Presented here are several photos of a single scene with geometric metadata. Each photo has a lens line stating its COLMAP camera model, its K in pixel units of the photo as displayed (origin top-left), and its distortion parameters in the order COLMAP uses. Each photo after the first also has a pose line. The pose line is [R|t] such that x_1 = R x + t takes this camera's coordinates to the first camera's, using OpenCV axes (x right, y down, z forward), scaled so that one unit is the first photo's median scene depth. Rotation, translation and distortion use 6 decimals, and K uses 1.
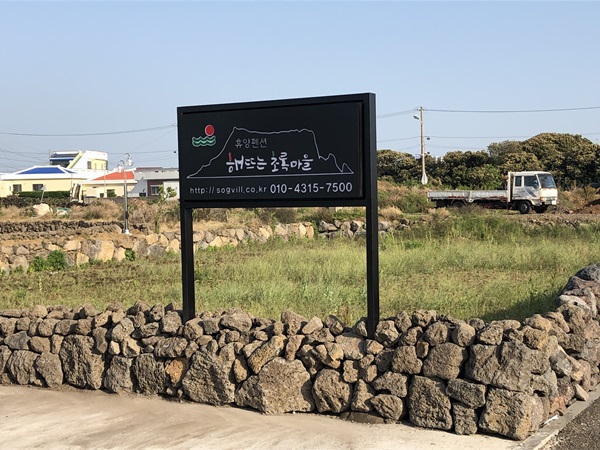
lens RADIAL K [[965.5, 0, 299.8], [0, 965.5, 226.0], [0, 0, 1]] dist [0.034965, 0.000000]
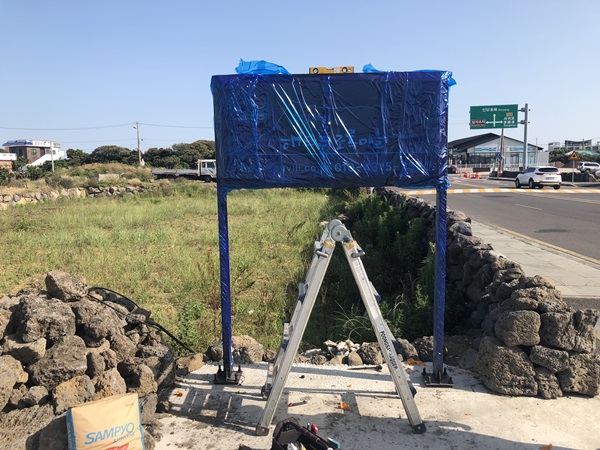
lens RADIAL K [[486.3, 0, 300.0], [0, 486.3, 222.5], [0, 0, 1]] dist [0.029158, 0.002437]
pose [[0.888020, -0.038695, 0.458173, -0.050927], [0.006069, 0.997352, 0.072467, -0.003360], [-0.459764, -0.061571, 0.885904, 0.103674]]
